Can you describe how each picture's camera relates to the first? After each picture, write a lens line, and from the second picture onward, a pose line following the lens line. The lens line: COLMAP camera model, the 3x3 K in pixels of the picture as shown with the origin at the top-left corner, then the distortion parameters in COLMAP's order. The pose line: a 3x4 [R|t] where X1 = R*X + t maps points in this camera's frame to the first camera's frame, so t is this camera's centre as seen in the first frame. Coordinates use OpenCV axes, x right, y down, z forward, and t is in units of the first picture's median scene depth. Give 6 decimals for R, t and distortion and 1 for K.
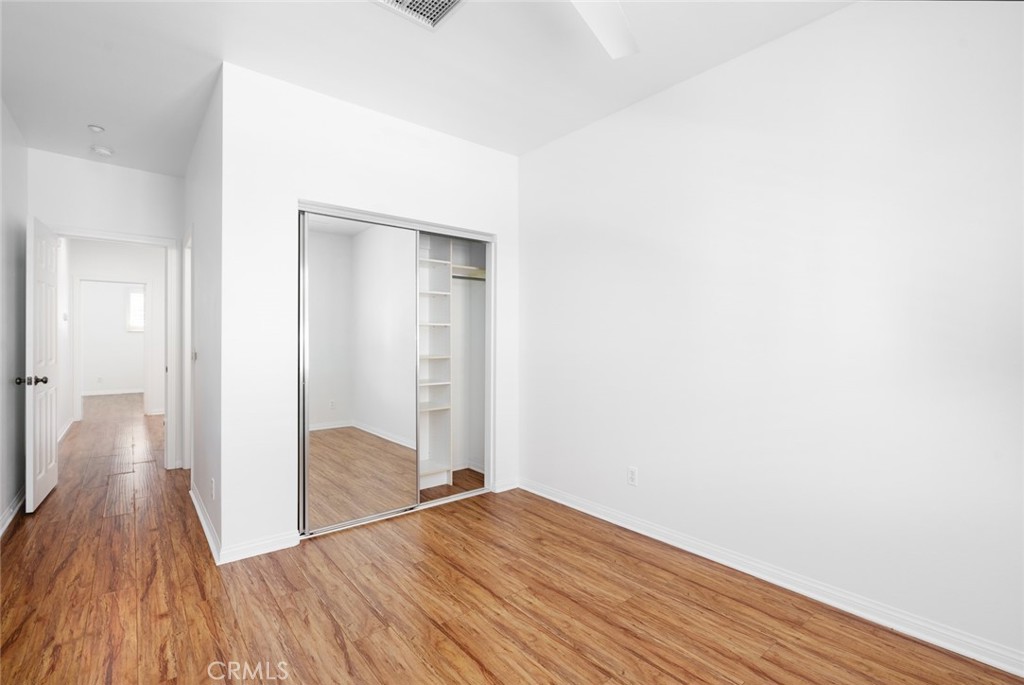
lens RADIAL K [[465.2, 0, 512.0], [0, 465.2, 342.5], [0, 0, 1]] dist [-0.000872, 0.000146]
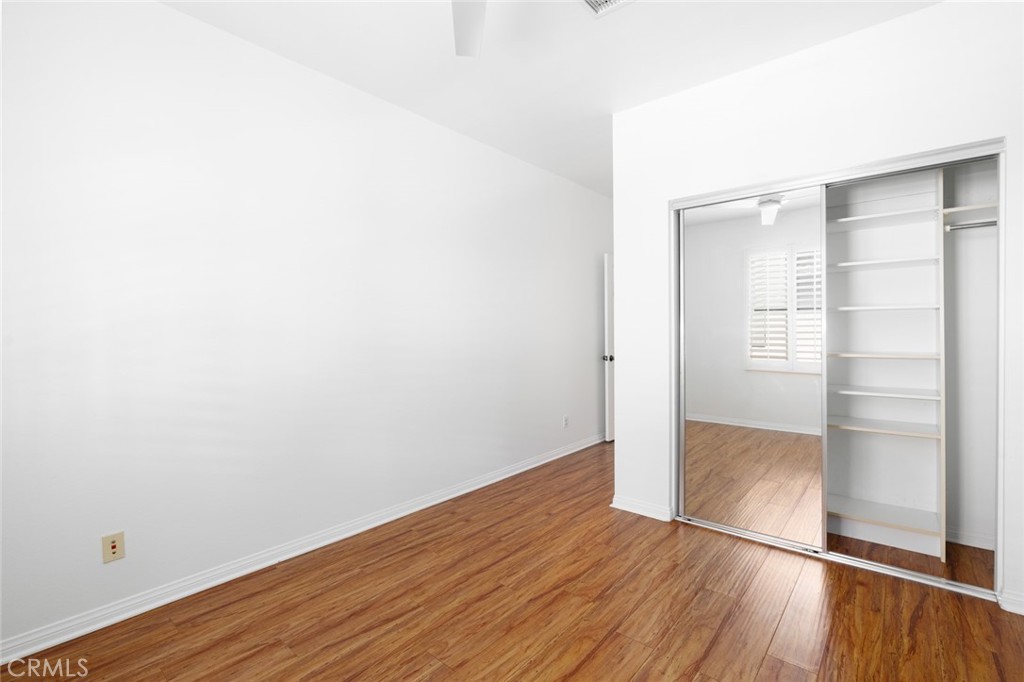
lens RADIAL K [[466.9, 0, 511.6], [0, 466.9, 330.8], [0, 0, 1]] dist [-0.007342, 0.001920]
pose [[0.177883, -0.005730, -0.984035, 0.653724], [0.001794, 0.999983, -0.005498, -0.003515], [0.984050, -0.000787, 0.177890, 0.544256]]
